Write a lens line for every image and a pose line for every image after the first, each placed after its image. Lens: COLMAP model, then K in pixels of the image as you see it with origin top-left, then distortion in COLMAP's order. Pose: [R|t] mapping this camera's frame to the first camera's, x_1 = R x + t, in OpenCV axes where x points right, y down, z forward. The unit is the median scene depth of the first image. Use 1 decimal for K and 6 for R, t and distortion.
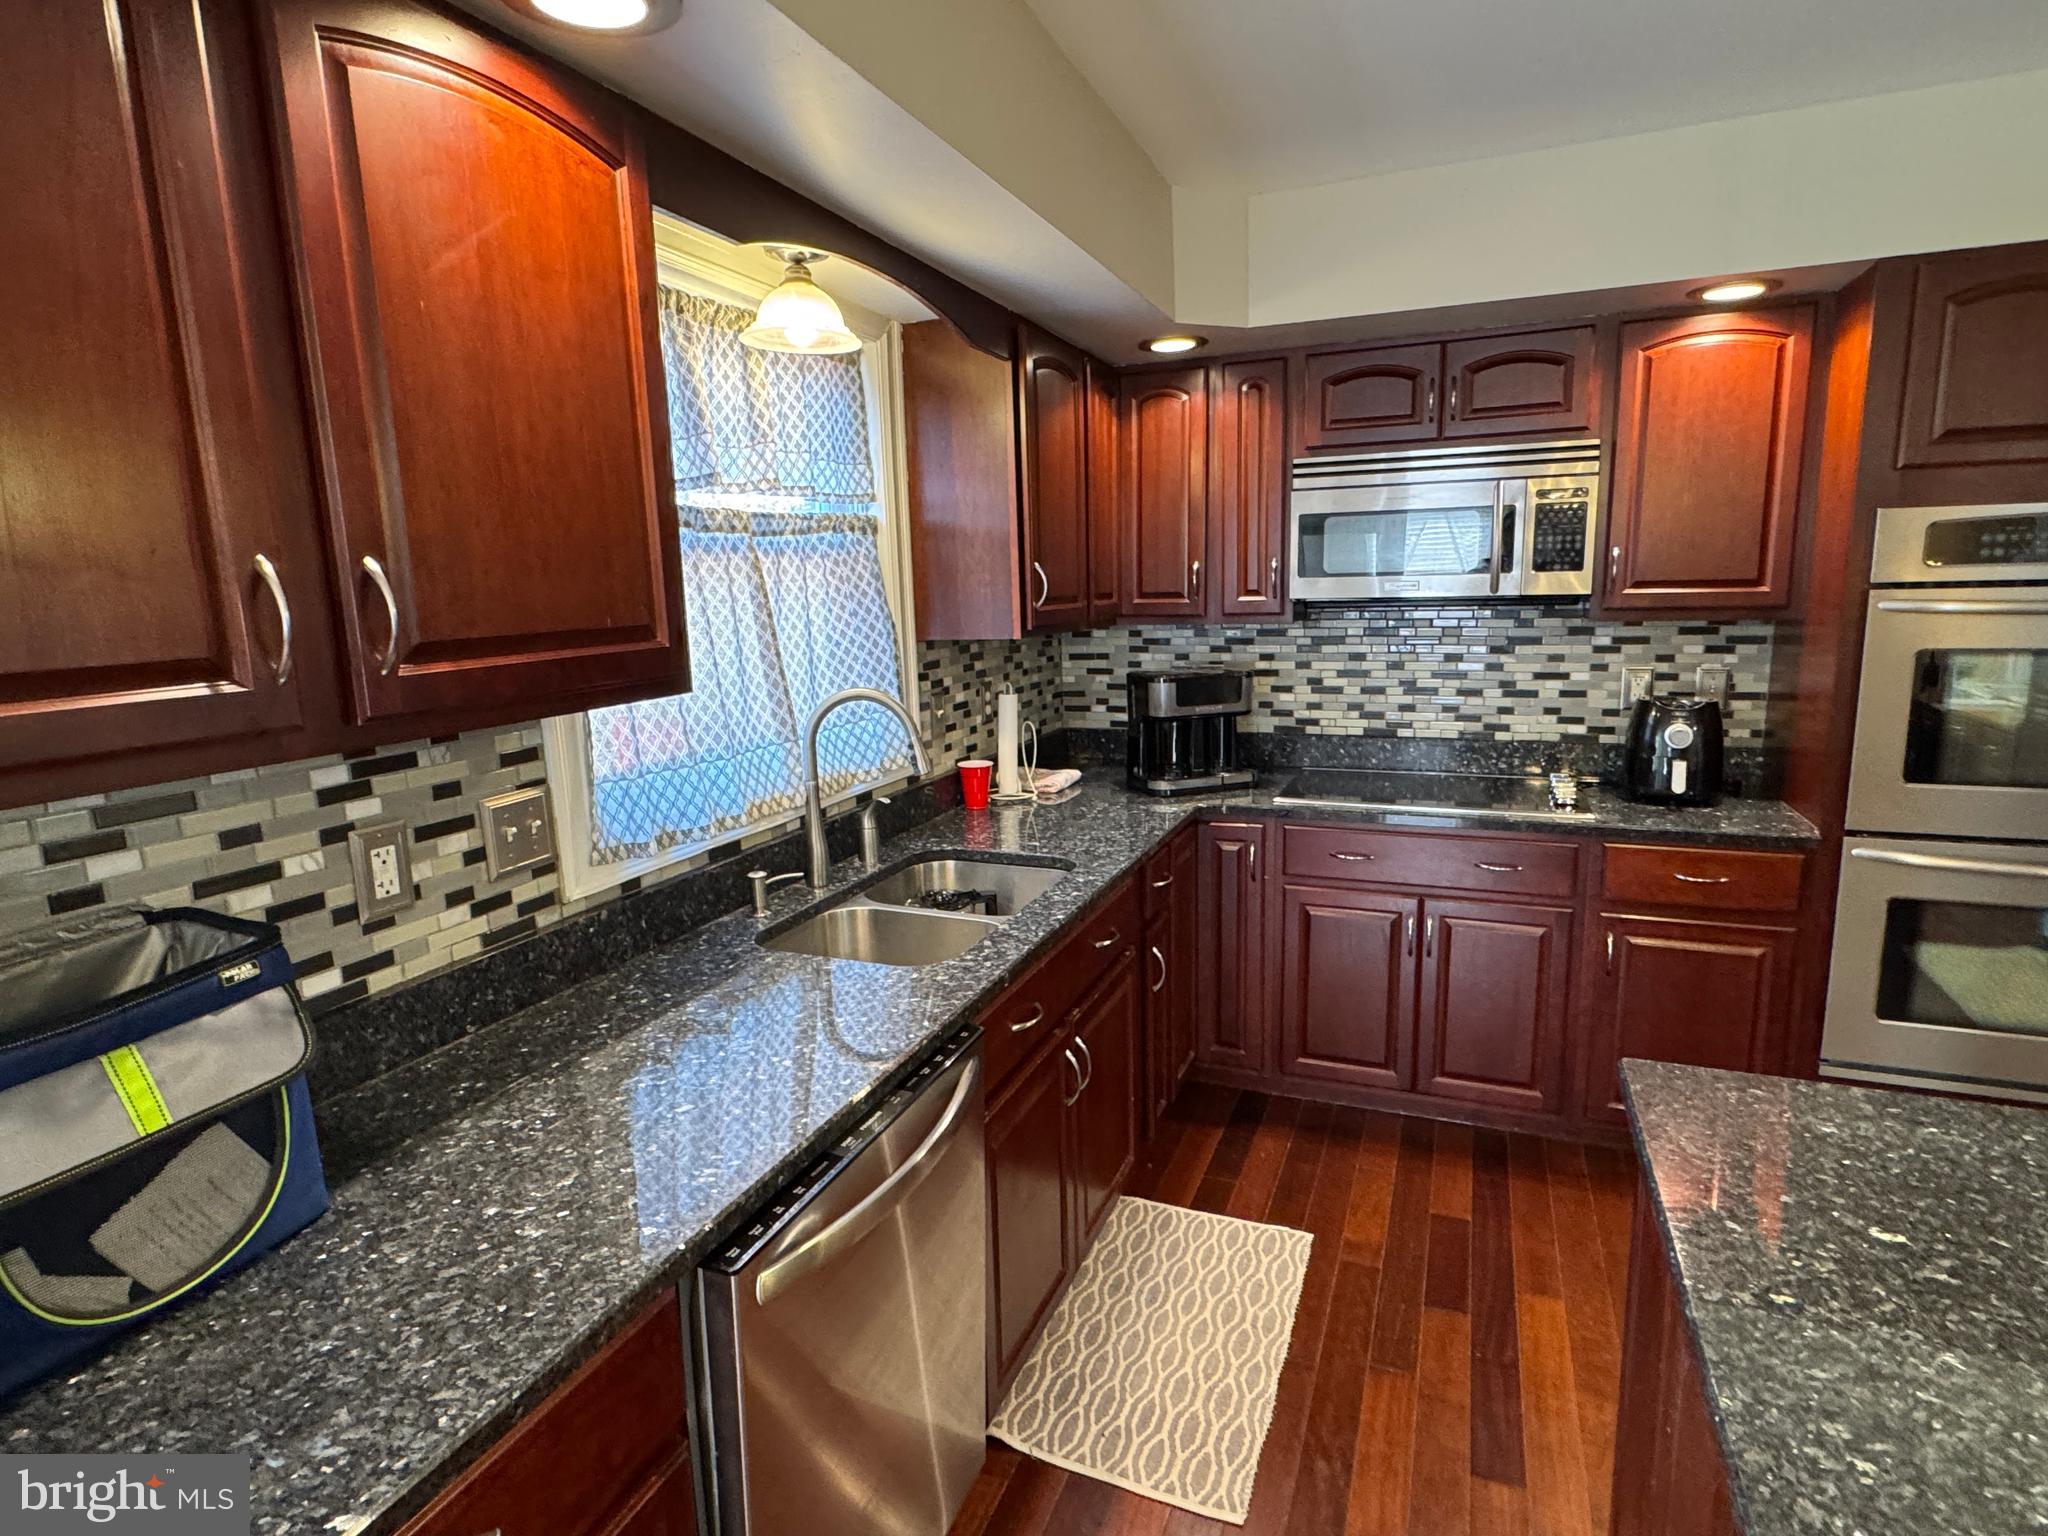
lens RADIAL K [[1073.9, 0, 1023.8], [0, 1073.9, 767.8], [0, 0, 1]] dist [-0.002889, 0.001485]
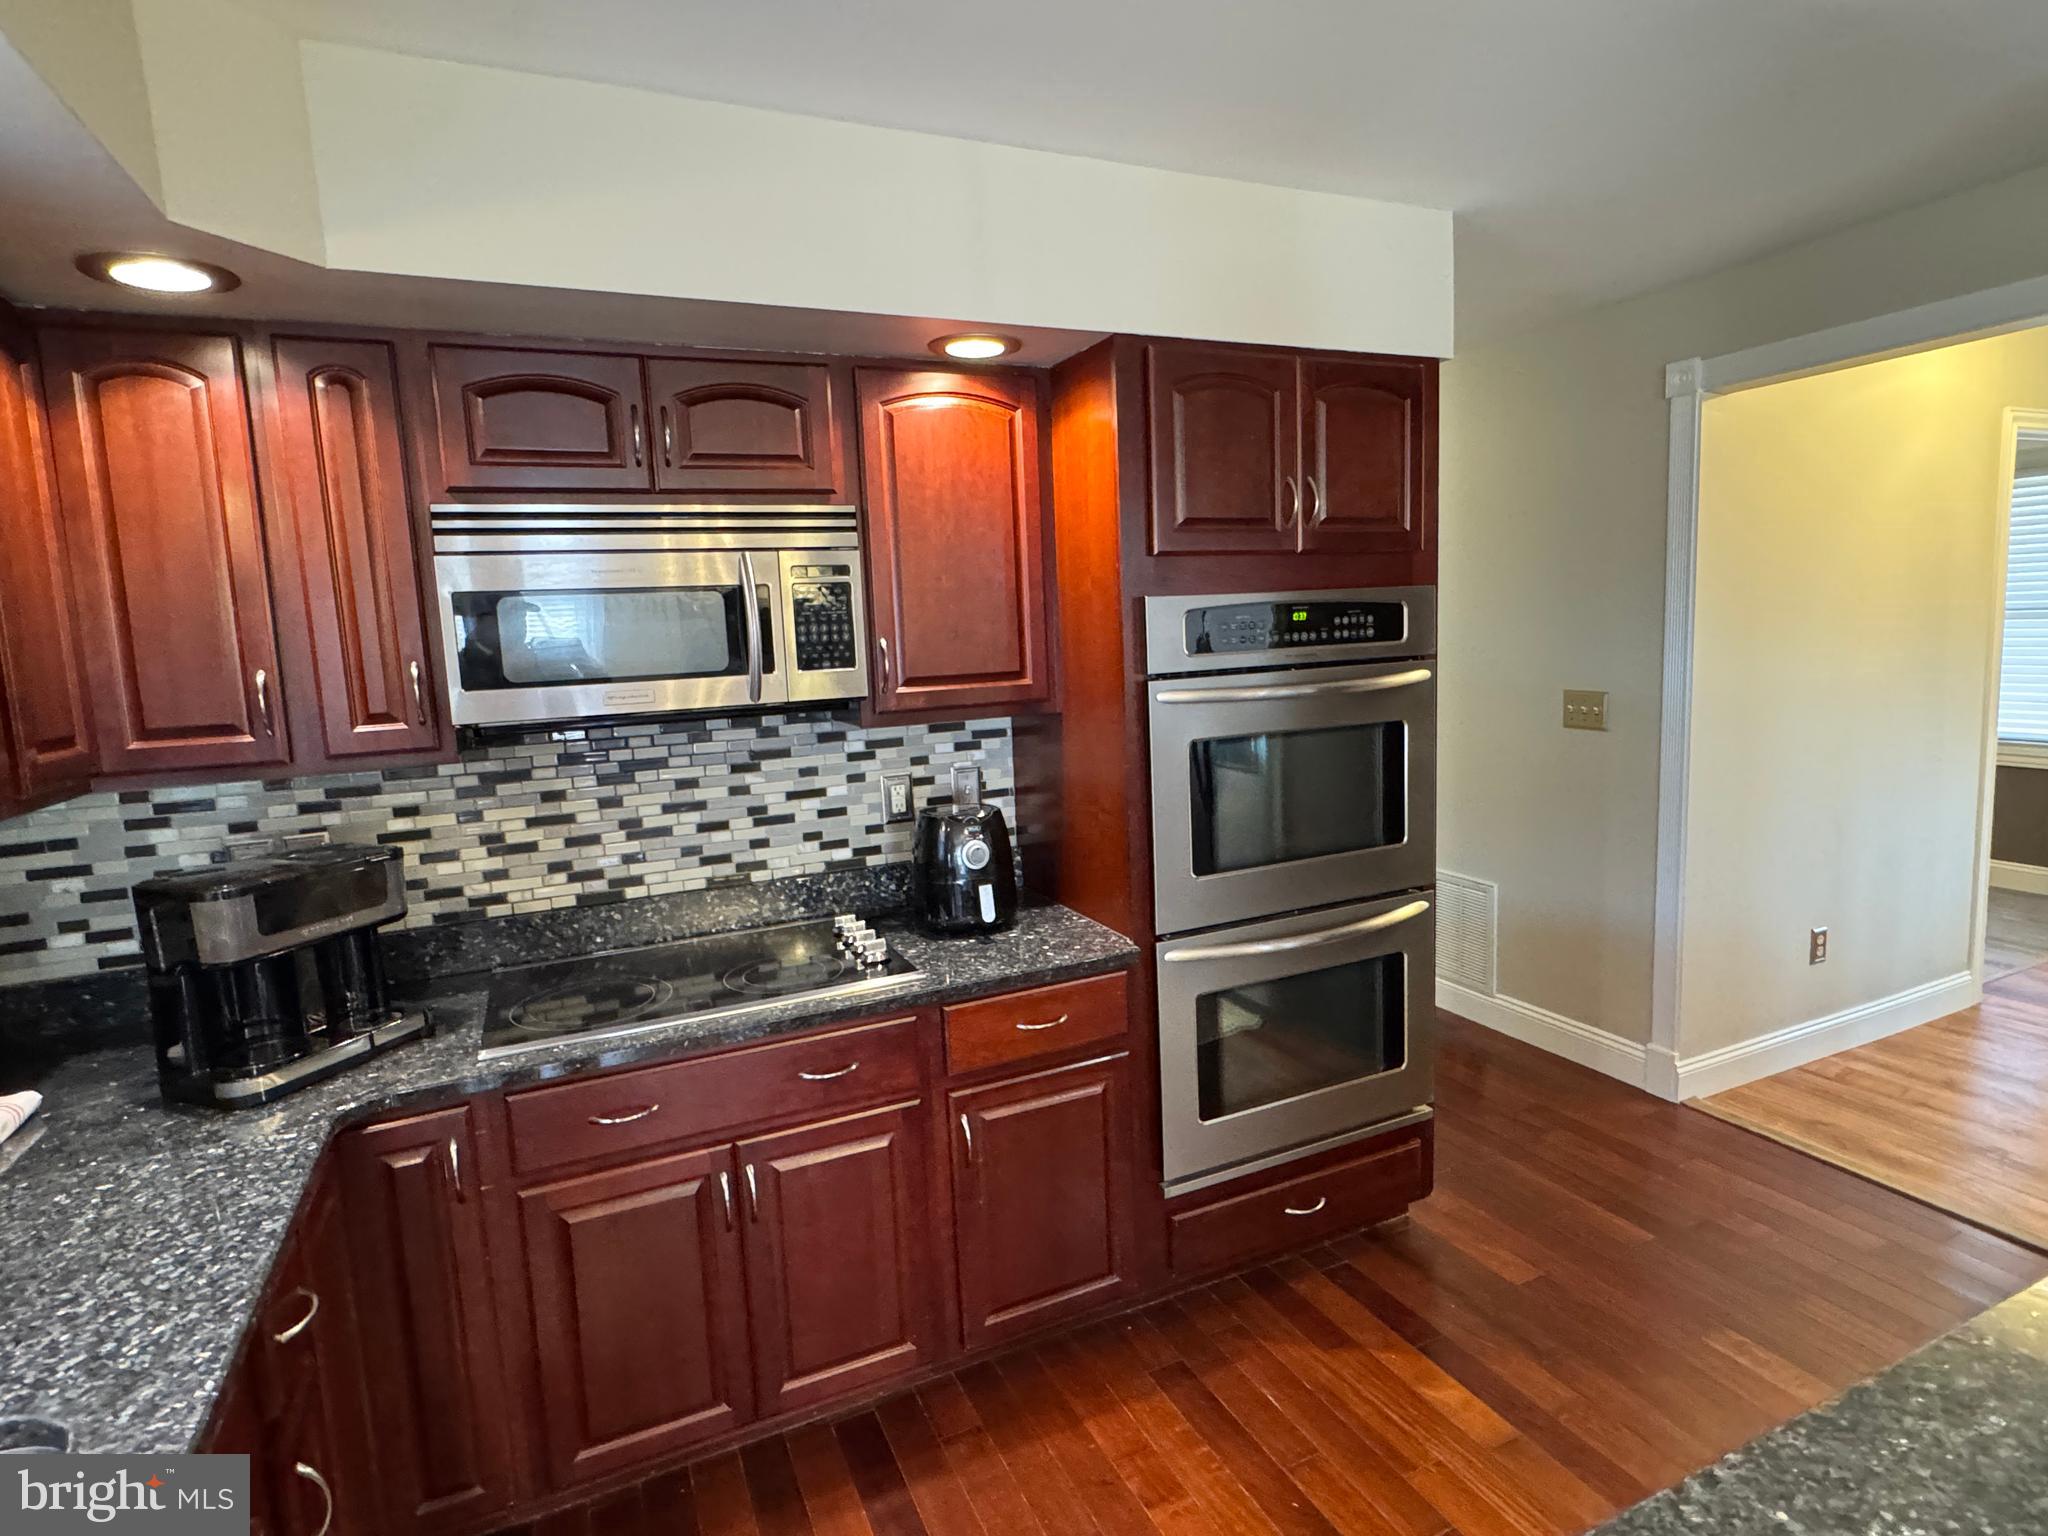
lens RADIAL K [[1073.9, 0, 1024.7], [0, 1073.9, 762.1], [0, 0, 1]] dist [-0.002889, 0.001485]
pose [[0.684207, -0.098088, 0.722662, 0.022440], [0.153215, 0.988132, -0.010941, -0.078281], [-0.713012, 0.118208, 0.691115, 0.332708]]
